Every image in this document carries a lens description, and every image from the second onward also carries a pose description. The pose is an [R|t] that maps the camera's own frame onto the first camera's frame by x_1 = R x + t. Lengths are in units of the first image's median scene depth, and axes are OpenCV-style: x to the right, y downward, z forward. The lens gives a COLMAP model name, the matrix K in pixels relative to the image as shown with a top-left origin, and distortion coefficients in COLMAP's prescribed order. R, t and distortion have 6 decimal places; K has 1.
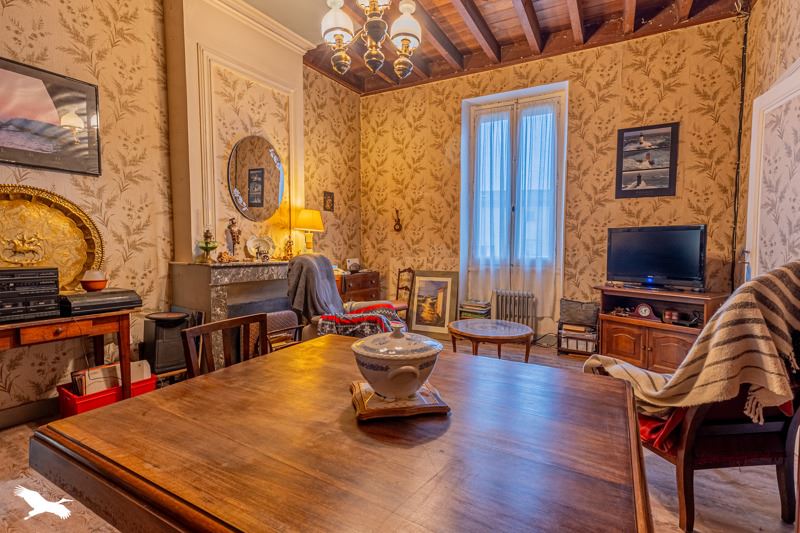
lens RADIAL K [[369.9, 0, 402.8], [0, 369.9, 265.1], [0, 0, 1]] dist [0.000761, 0.000180]
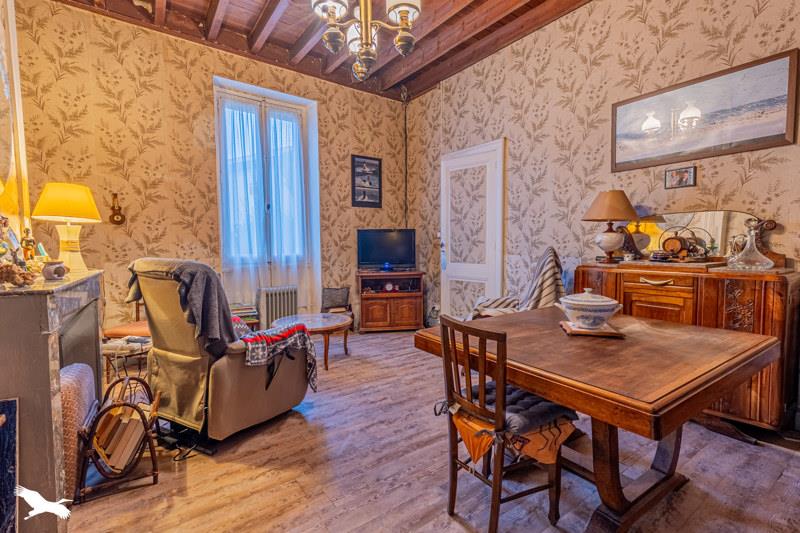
lens RADIAL K [[369.9, 0, 402.1], [0, 369.9, 265.9], [0, 0, 1]] dist [0.000761, 0.000180]
pose [[0.413920, -0.064924, 0.907995, -0.533072], [0.057446, 0.997328, 0.045124, -0.017524], [-0.908499, 0.033483, 0.416544, 0.285067]]
